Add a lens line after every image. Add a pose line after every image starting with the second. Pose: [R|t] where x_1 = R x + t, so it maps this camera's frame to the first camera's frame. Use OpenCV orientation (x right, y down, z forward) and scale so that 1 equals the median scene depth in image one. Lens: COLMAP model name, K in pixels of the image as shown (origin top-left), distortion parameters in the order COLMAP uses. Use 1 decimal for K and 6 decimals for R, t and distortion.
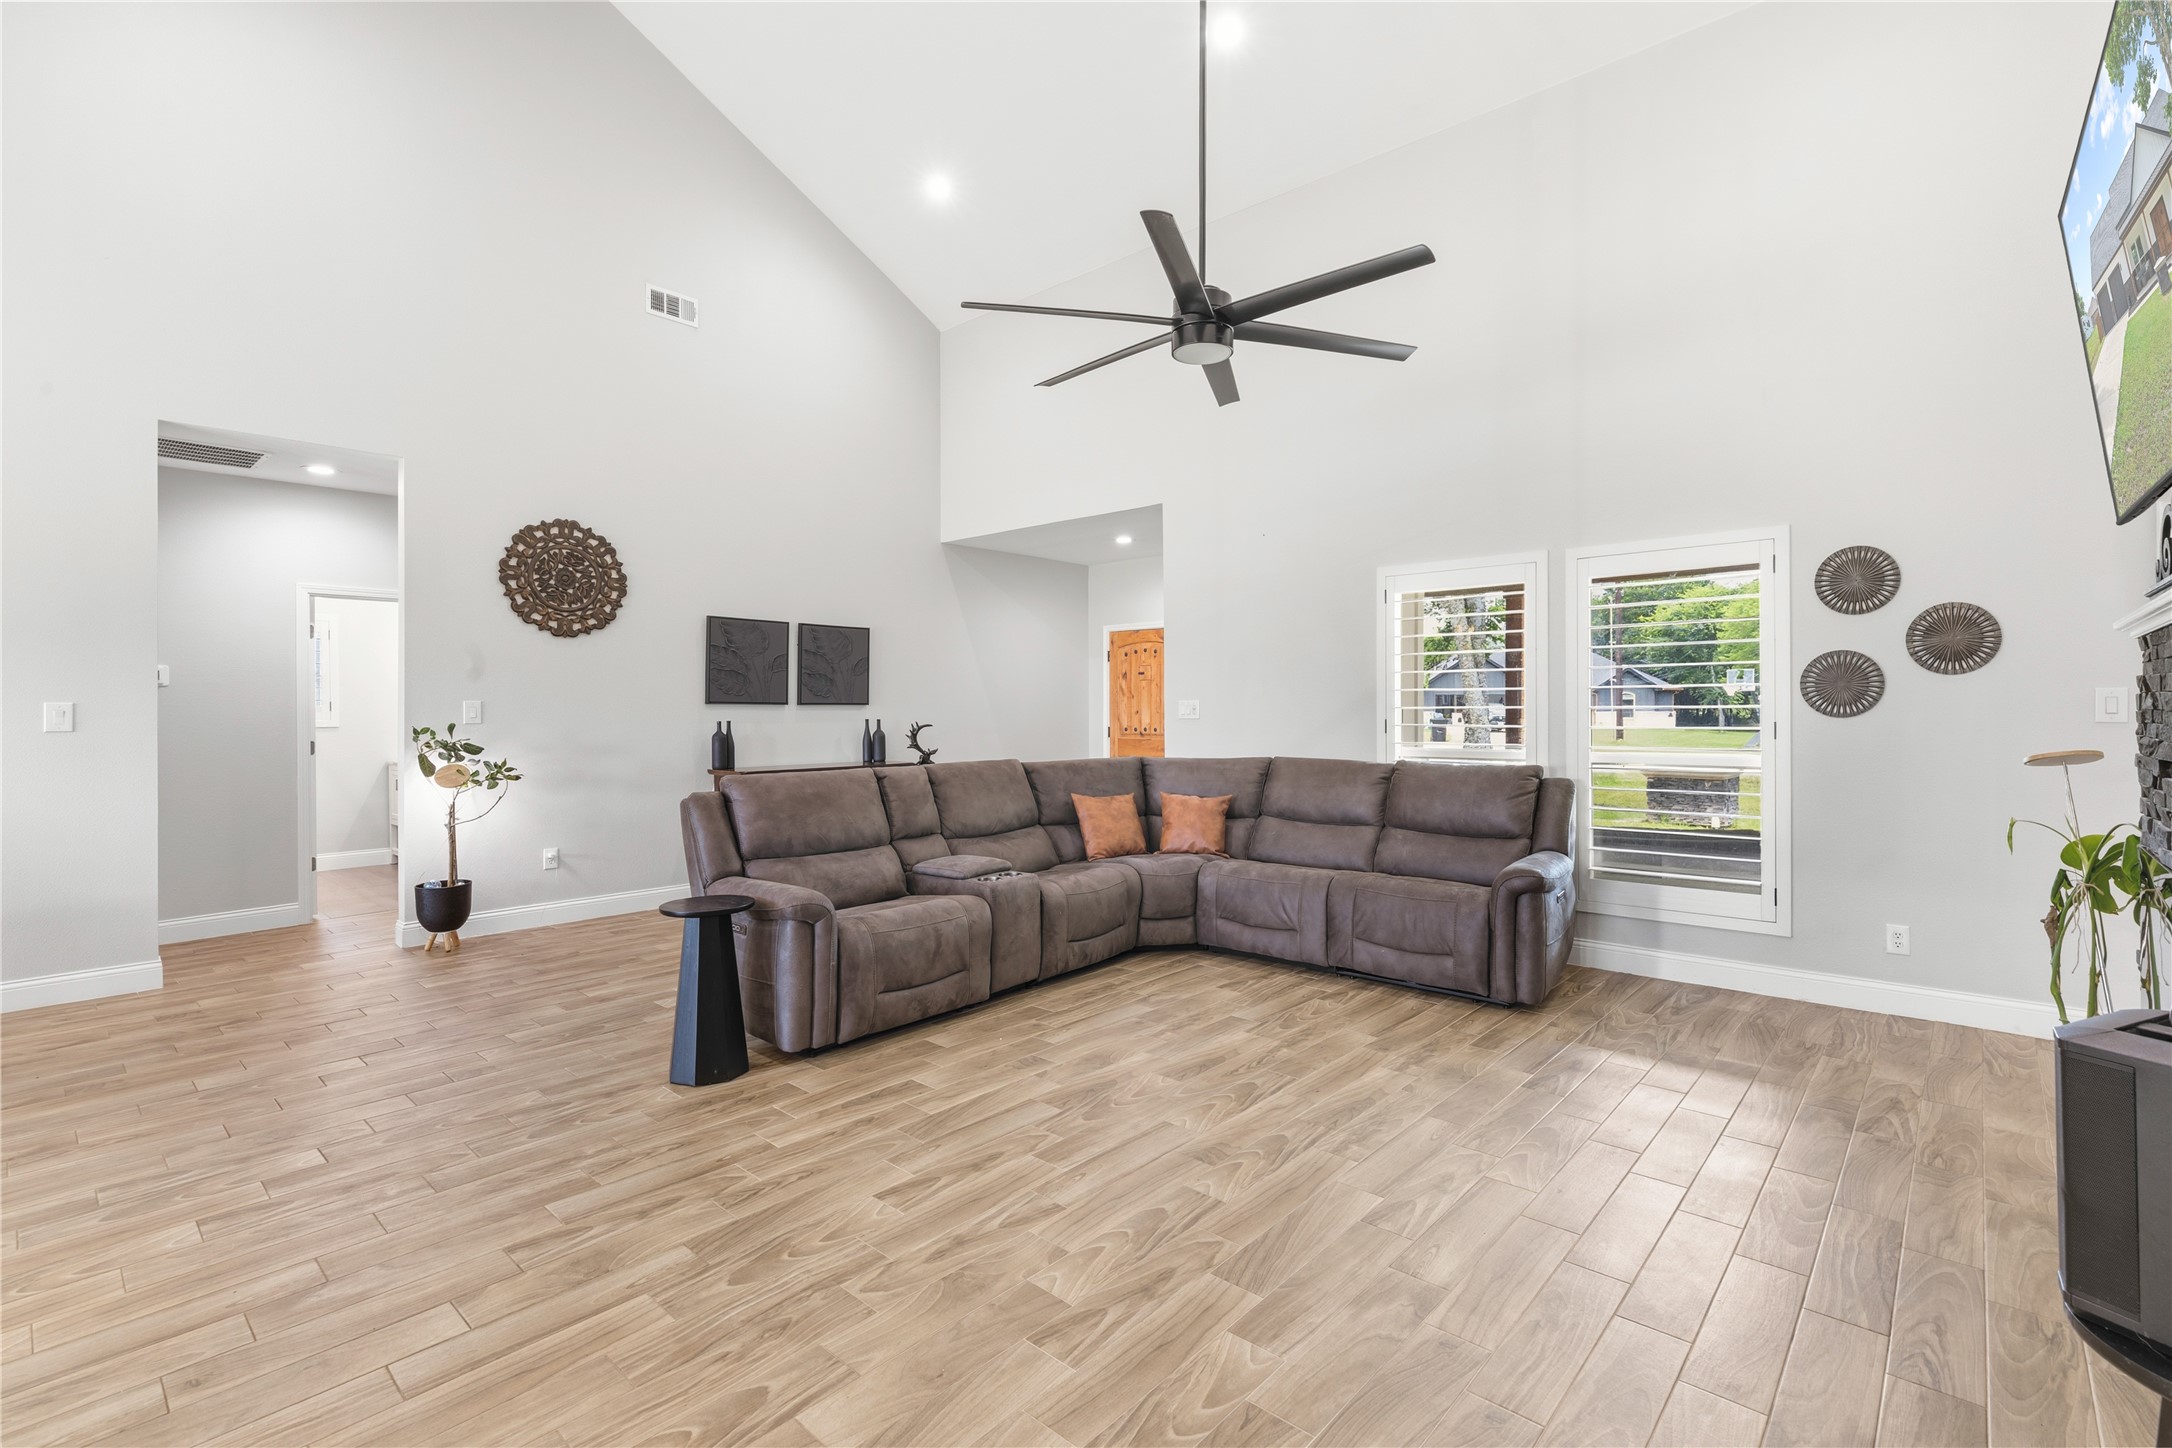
lens RADIAL K [[974.2, 0, 1101.2], [0, 974.2, 716.9], [0, 0, 1]] dist [0.004353, 0.001011]
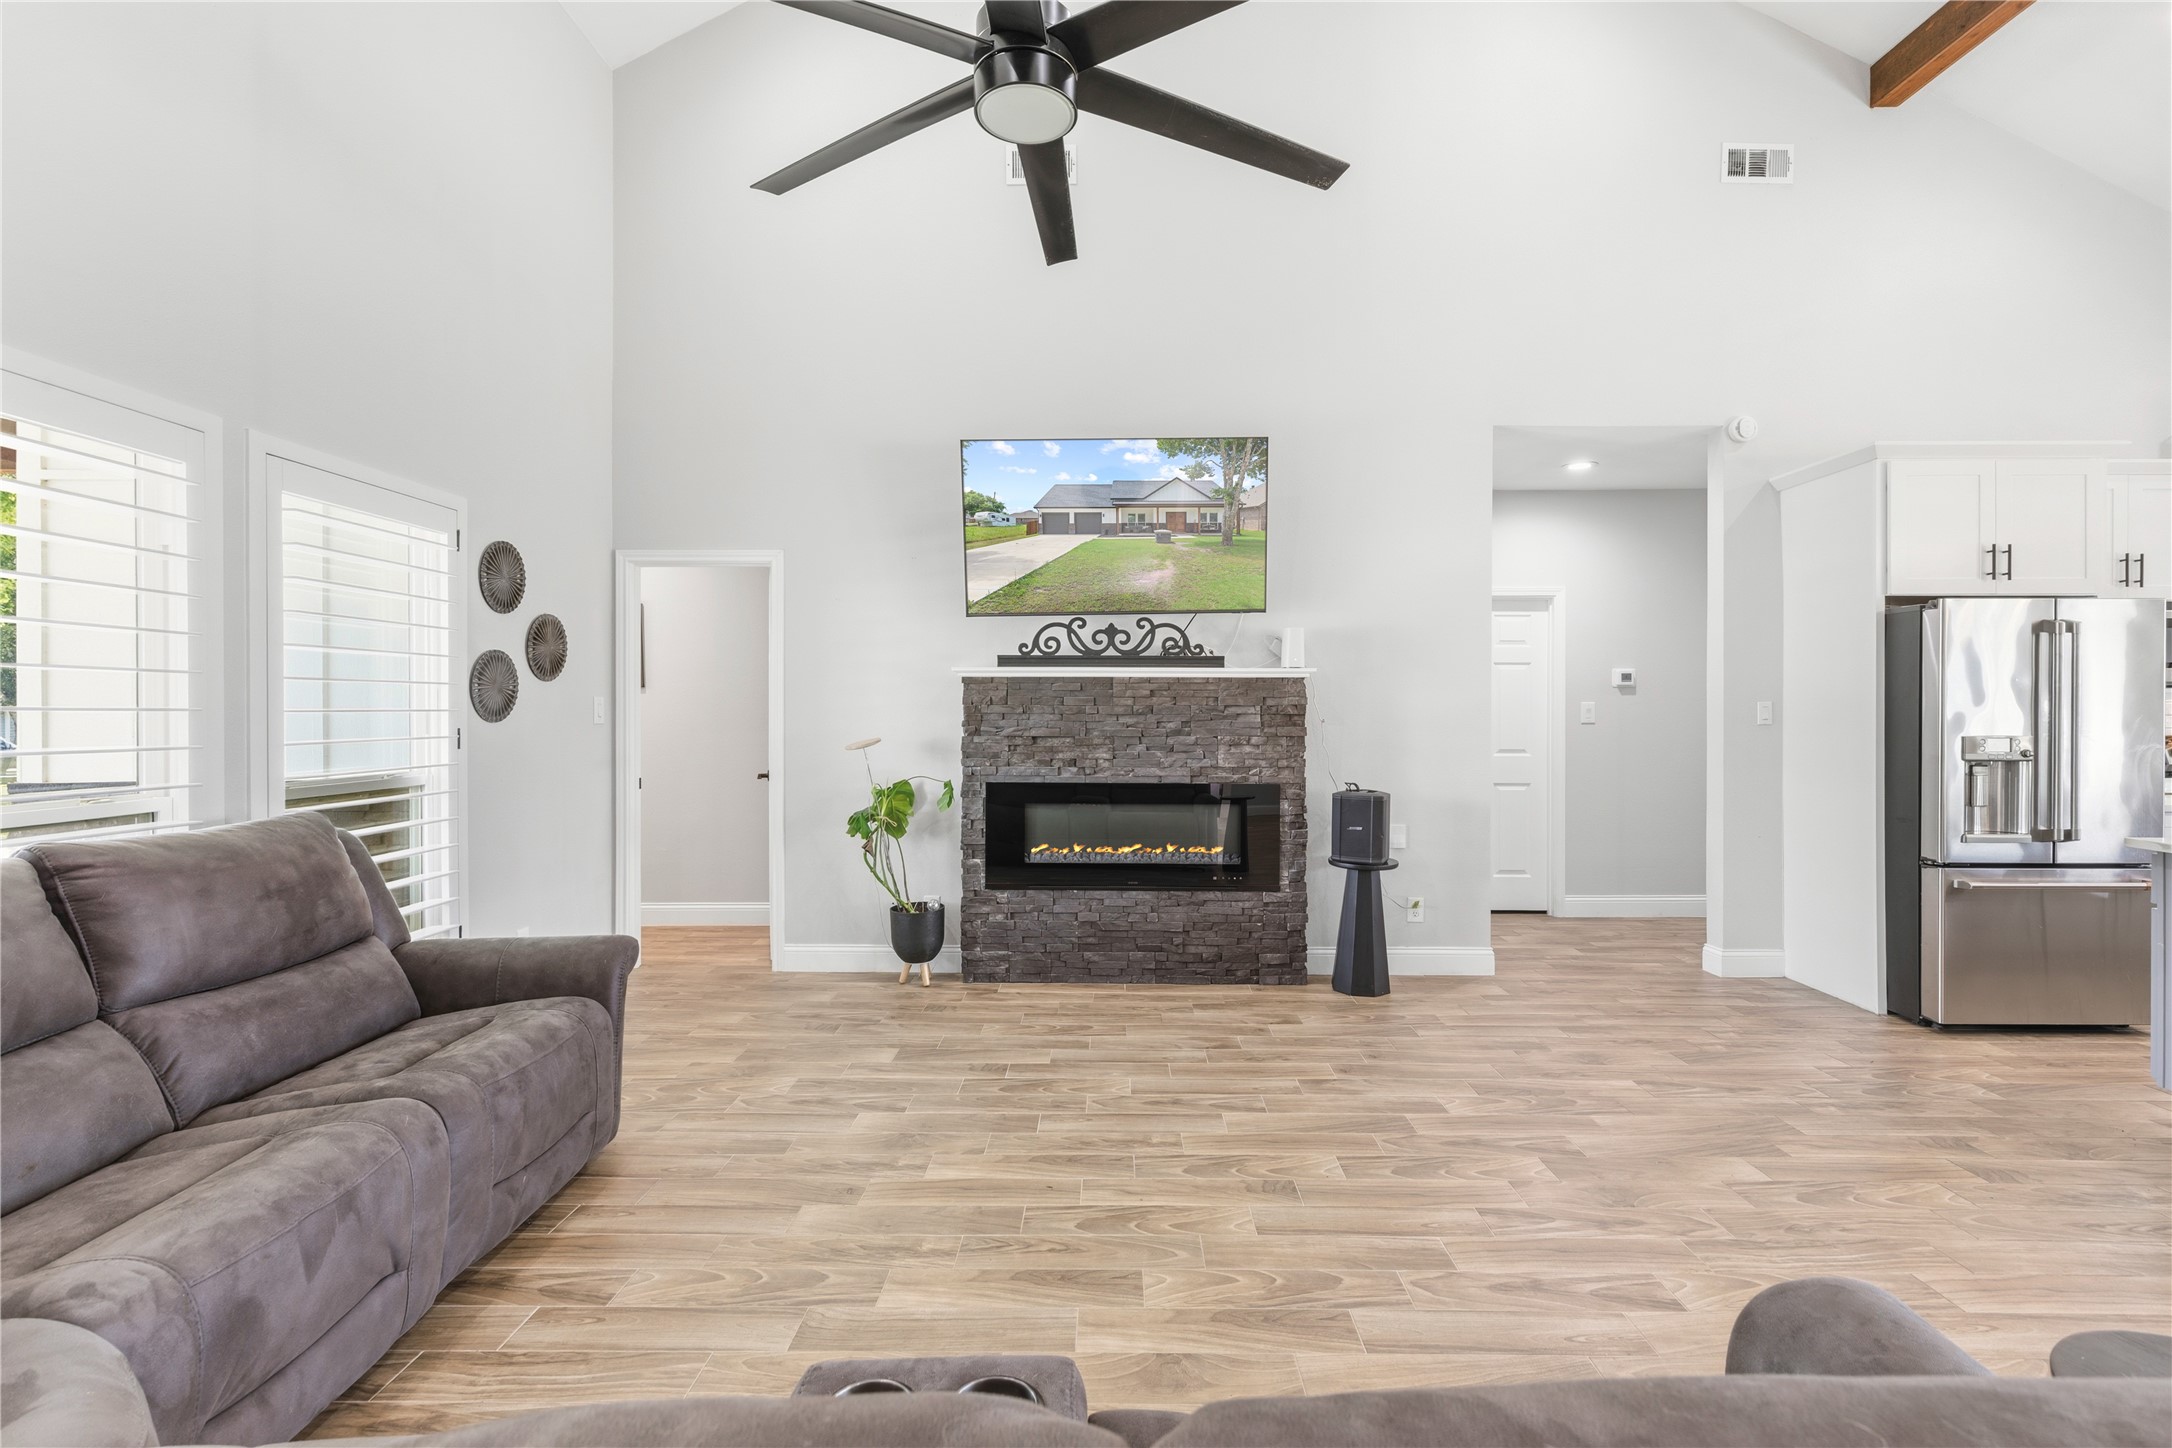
lens RADIAL K [[974.2, 0, 1101.2], [0, 974.2, 716.9], [0, 0, 1]] dist [0.004353, 0.001011]
pose [[-0.658742, 0.000326, 0.752369, -0.395389], [0.007976, 0.999947, 0.006549, -0.009383], [-0.752327, 0.010315, -0.658710, 1.429142]]
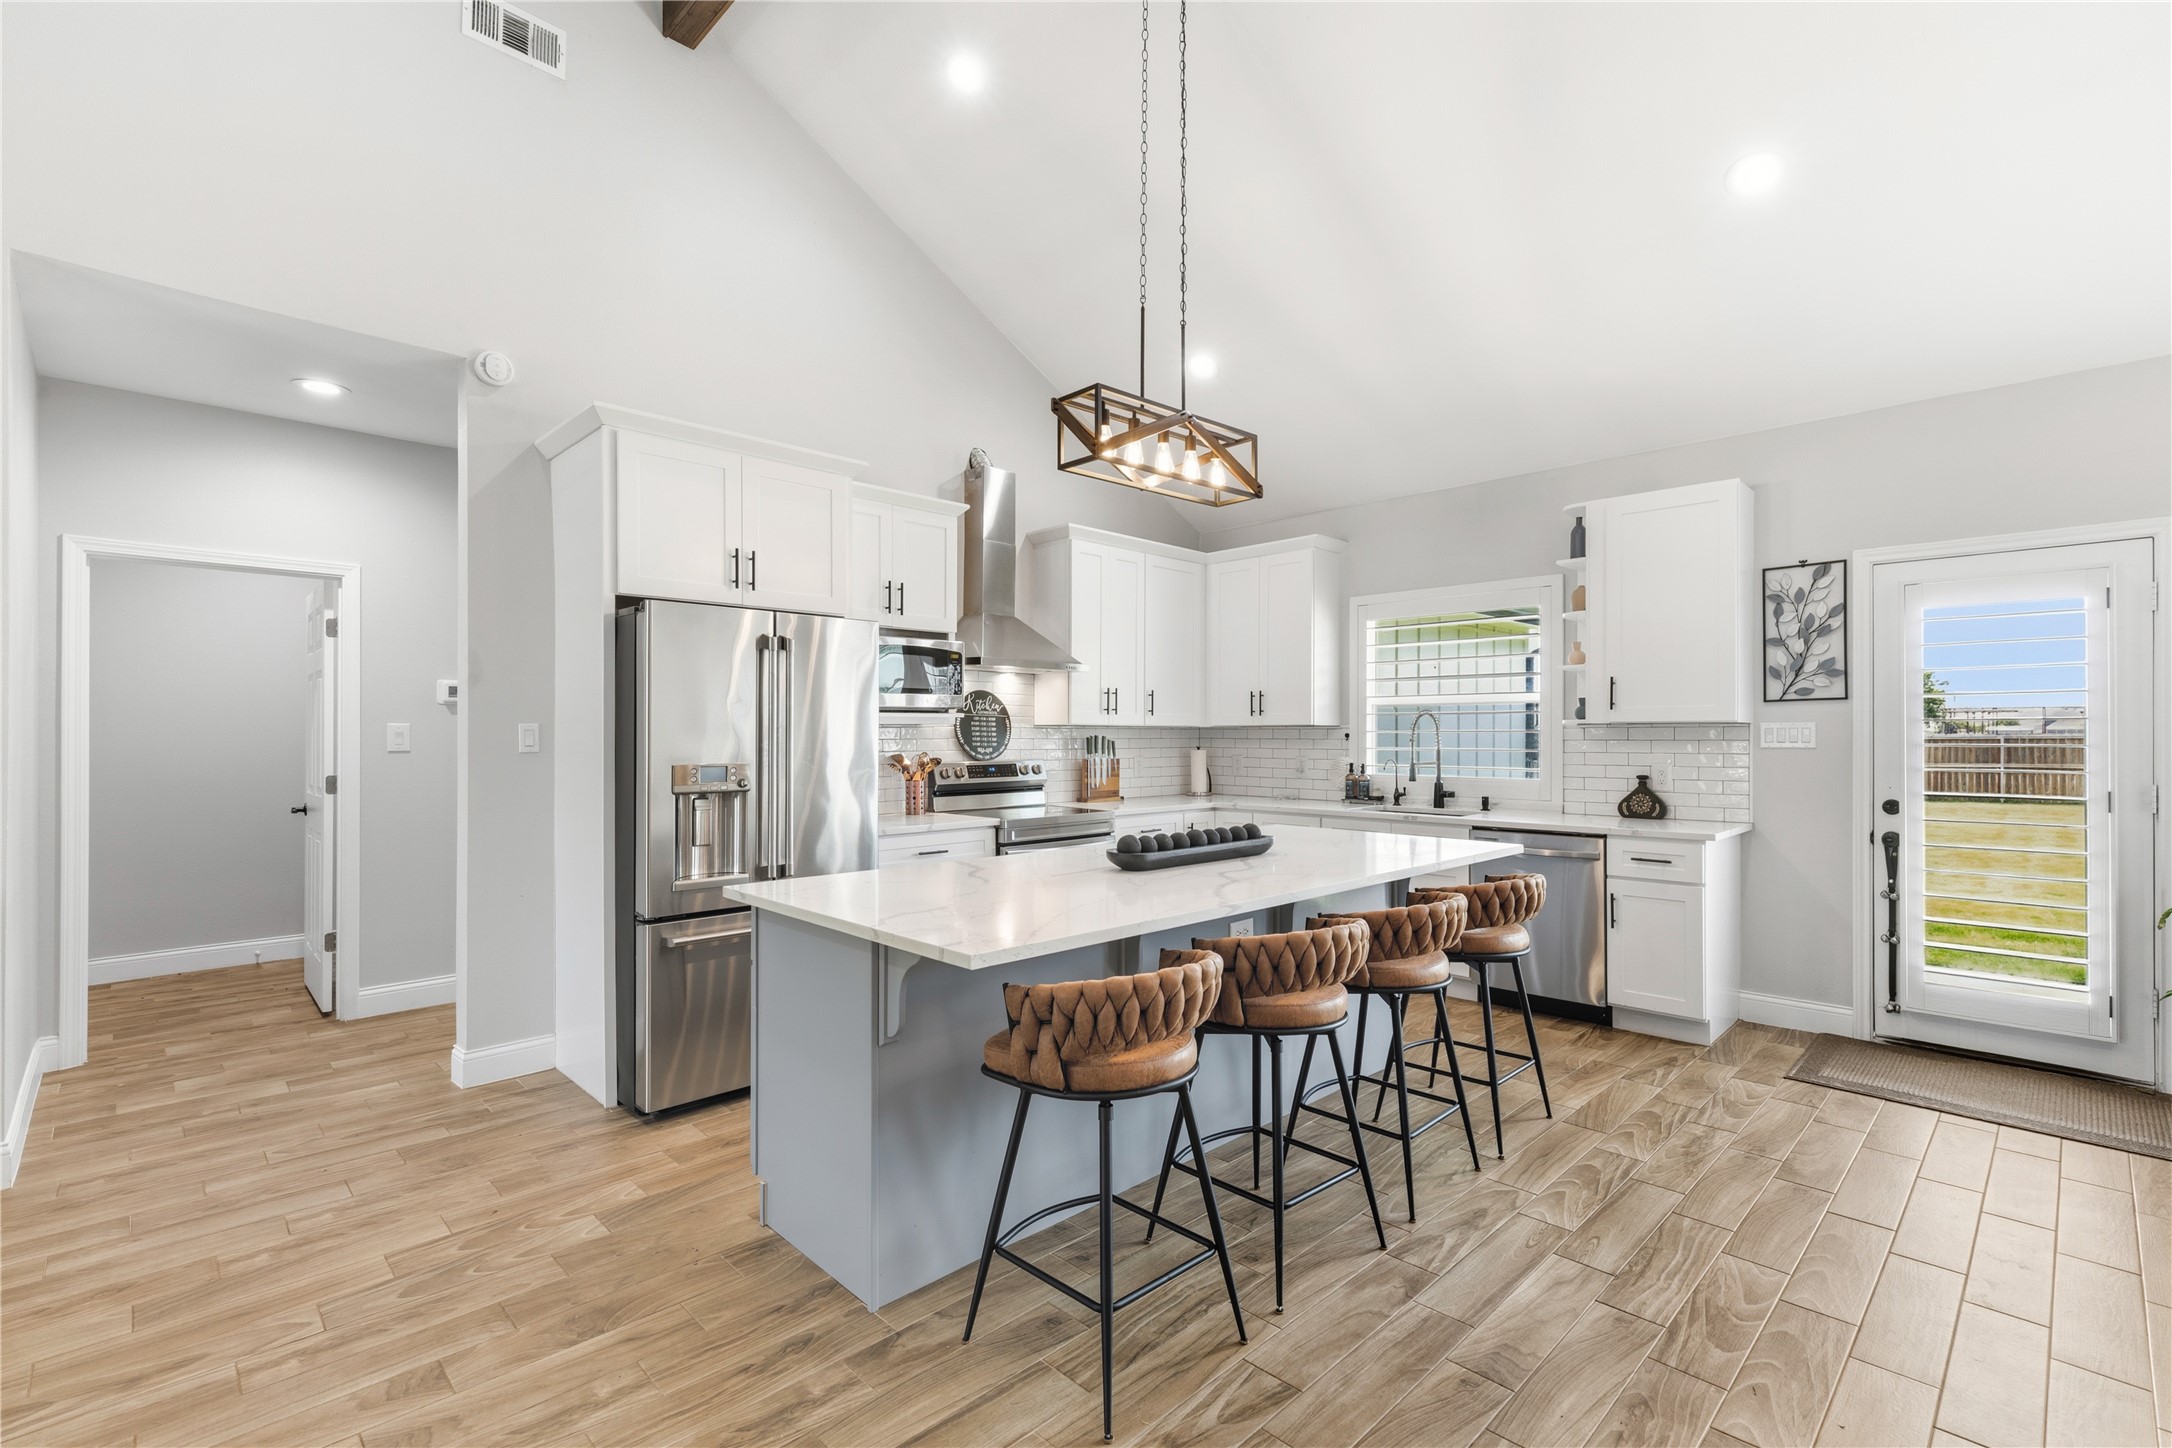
lens RADIAL K [[979.7, 0, 1089.9], [0, 979.7, 744.5], [0, 0, 1]] dist [0.011296, 0.000007]
pose [[-0.997593, 0.004352, 0.069205, -0.673882], [0.005455, 0.999861, 0.015762, -0.004824], [-0.069127, 0.016101, -0.997478, 0.859767]]
